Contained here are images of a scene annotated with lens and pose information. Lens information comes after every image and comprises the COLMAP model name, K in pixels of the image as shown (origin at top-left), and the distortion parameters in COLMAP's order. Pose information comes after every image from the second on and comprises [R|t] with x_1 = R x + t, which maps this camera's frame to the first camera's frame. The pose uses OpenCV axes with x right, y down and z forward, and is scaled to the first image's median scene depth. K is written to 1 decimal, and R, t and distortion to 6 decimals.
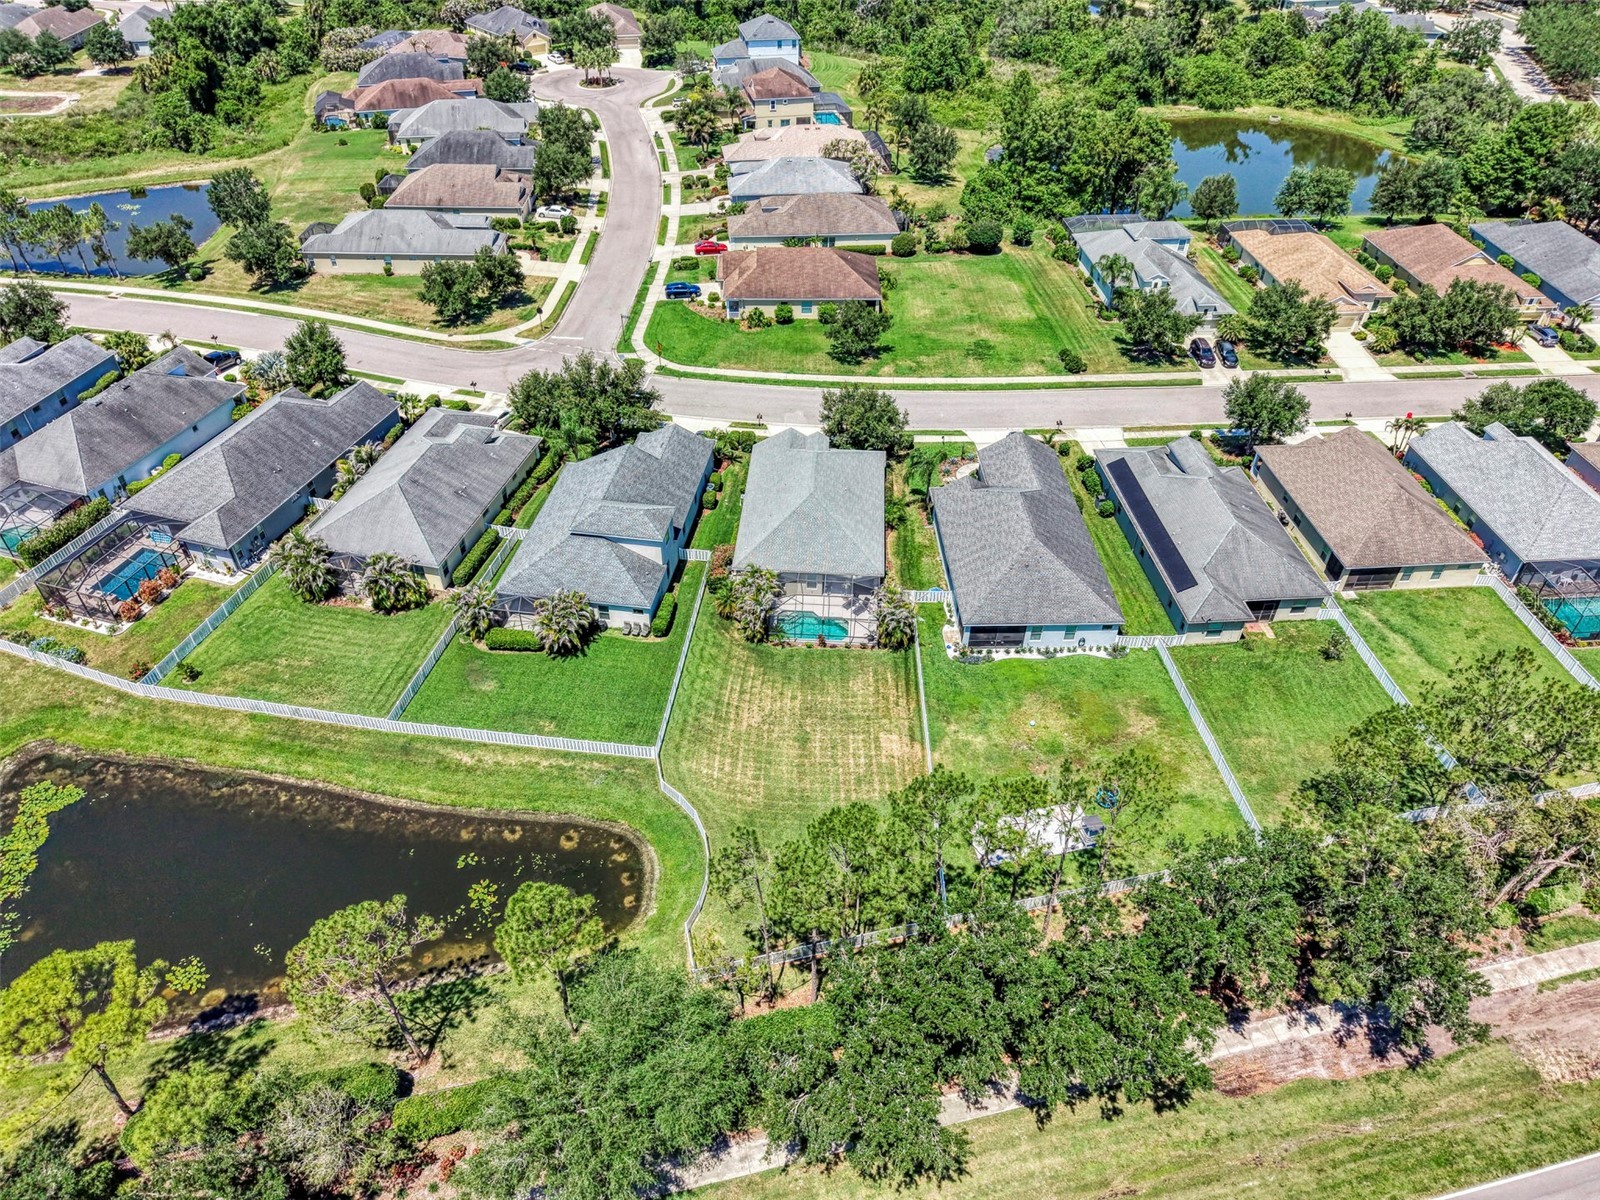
lens RADIAL K [[1079.1, 0, 794.1], [0, 1079.1, 588.2], [0, 0, 1]] dist [0.019106, -0.022240]
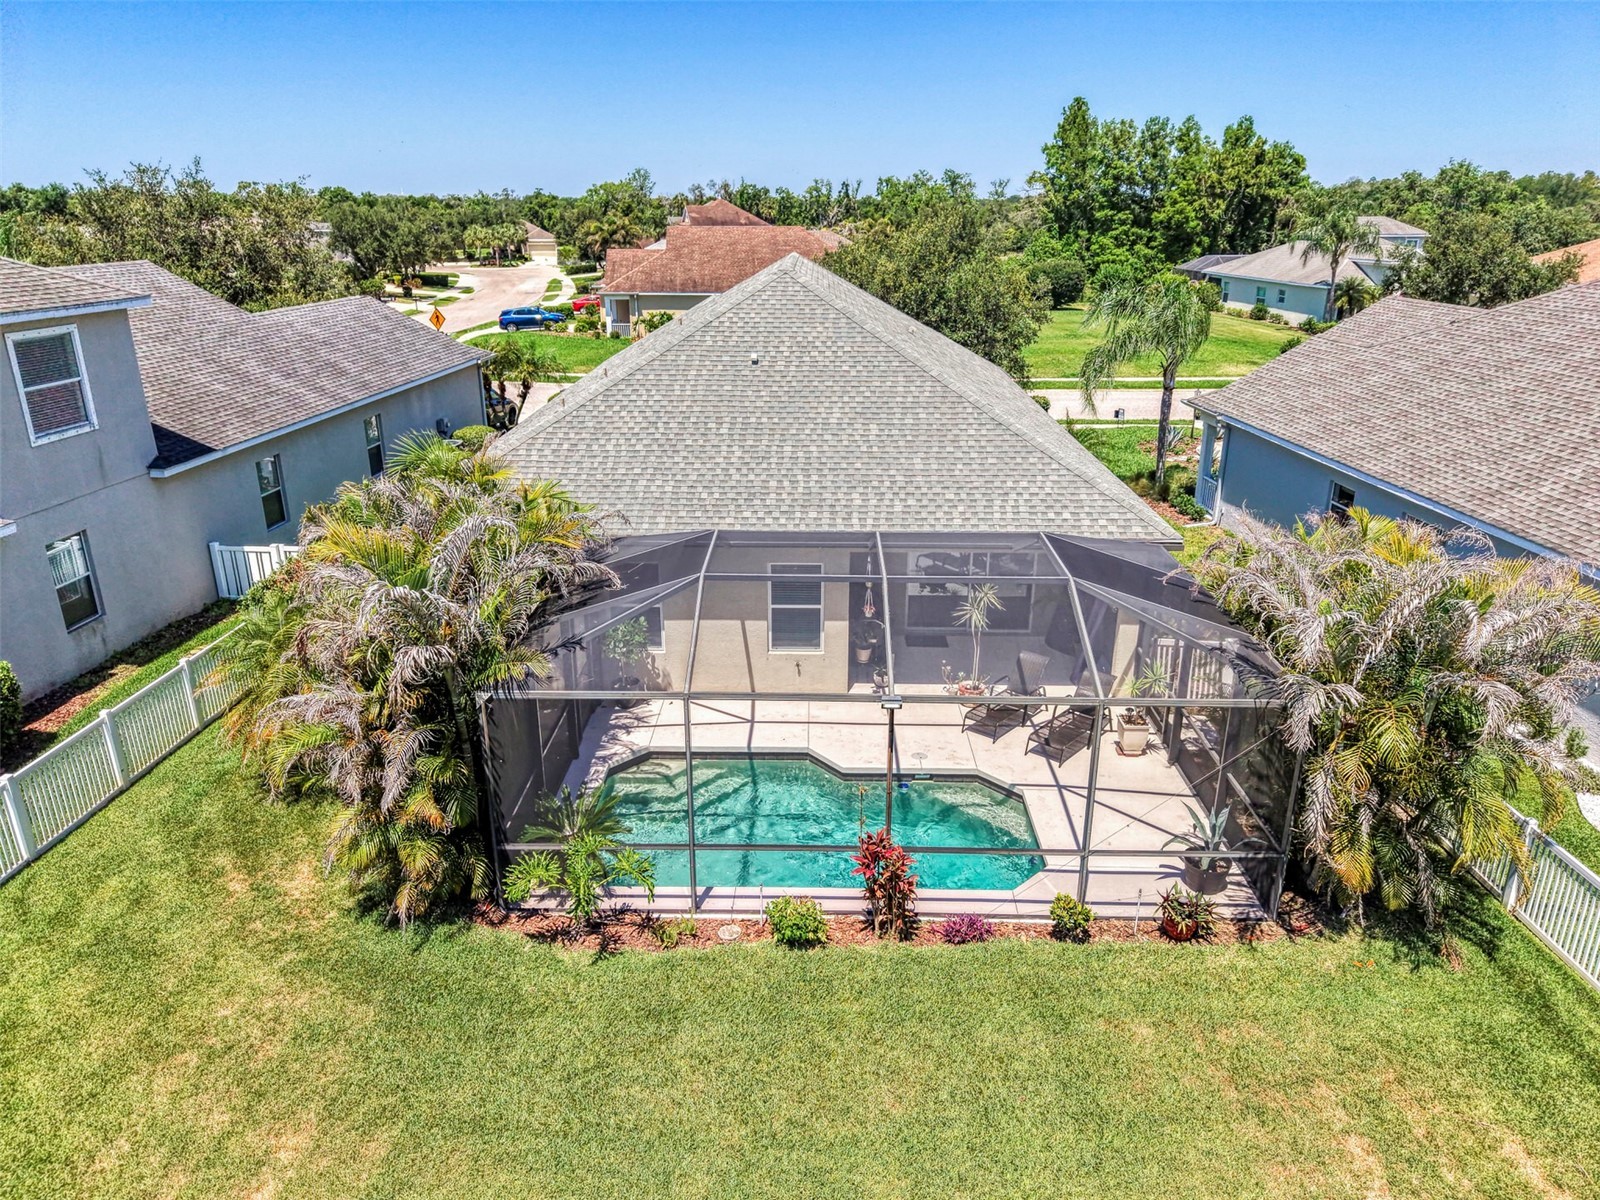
lens RADIAL K [[1079.1, 0, 796.1], [0, 1079.1, 605.9], [0, 0, 1]] dist [0.019106, -0.022240]
pose [[0.999100, -0.024178, 0.034853, 0.008615], [0.033995, 0.947821, -0.316985, 0.049251], [-0.025371, 0.317884, 0.947790, 0.731556]]
